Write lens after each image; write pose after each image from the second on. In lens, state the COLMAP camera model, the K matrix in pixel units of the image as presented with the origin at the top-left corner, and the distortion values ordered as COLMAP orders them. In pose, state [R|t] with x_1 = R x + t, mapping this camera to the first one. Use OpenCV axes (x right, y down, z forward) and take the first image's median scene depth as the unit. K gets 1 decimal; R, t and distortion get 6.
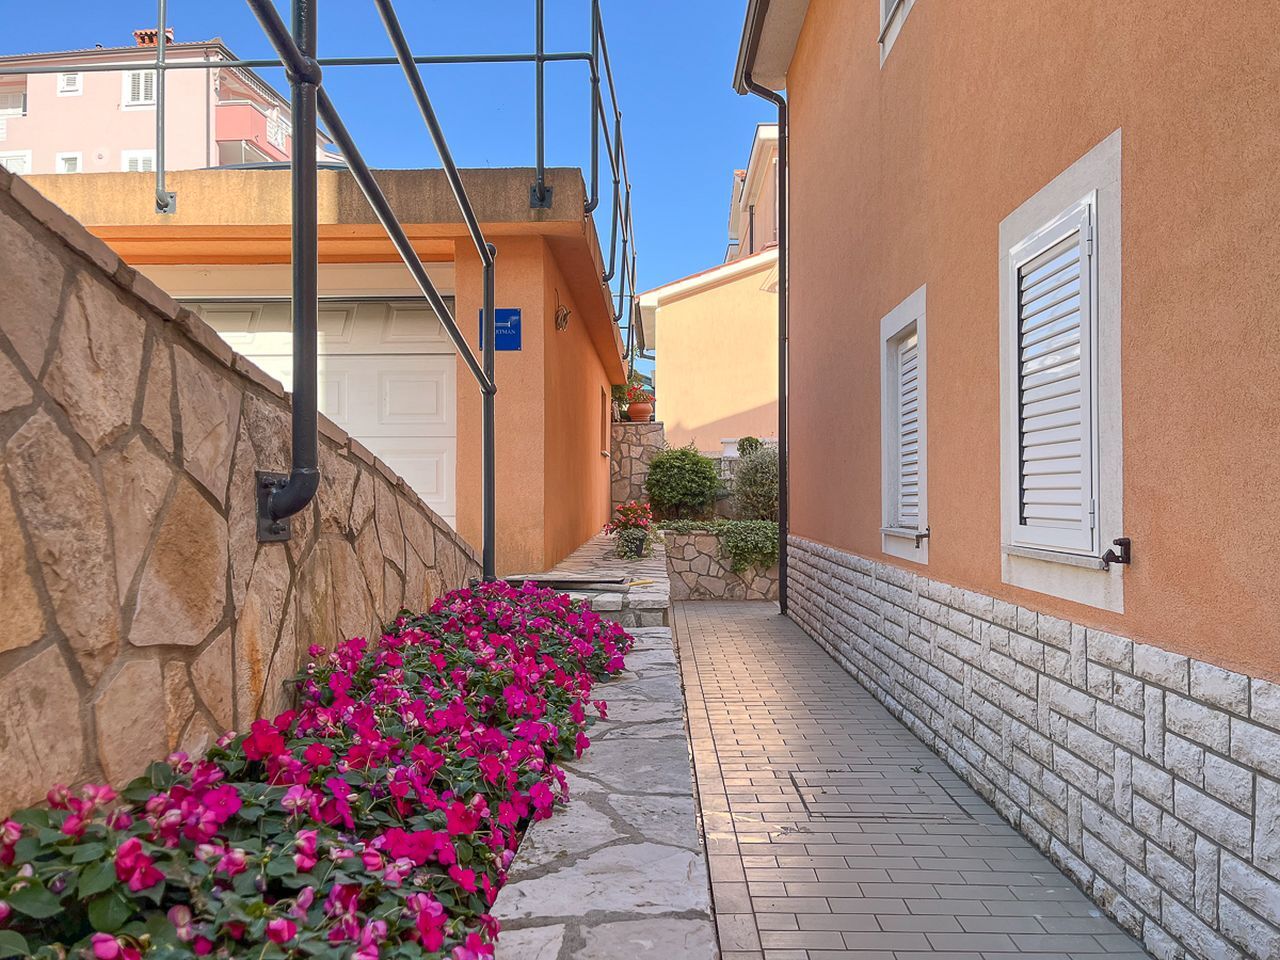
lens RADIAL K [[966.8, 0, 635.9], [0, 966.8, 484.7], [0, 0, 1]] dist [0.040824, -0.053545]
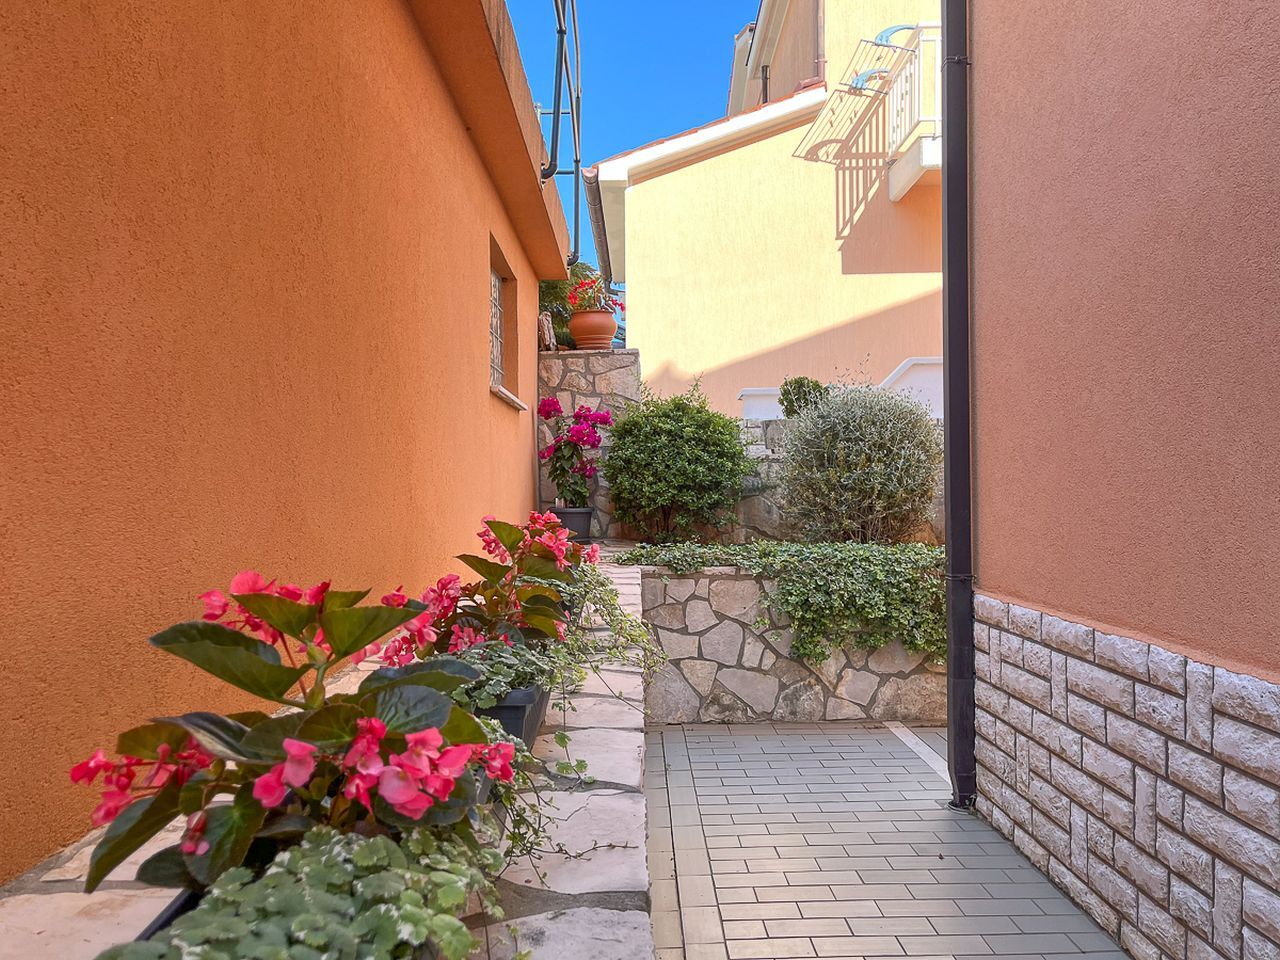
lens RADIAL K [[966.8, 0, 642.4], [0, 966.8, 481.9], [0, 0, 1]] dist [0.040824, -0.053545]
pose [[0.999389, -0.002962, 0.034812, 0.012925], [0.002995, 0.999995, -0.000879, 0.007526], [-0.034809, 0.000983, 0.999394, 0.504553]]
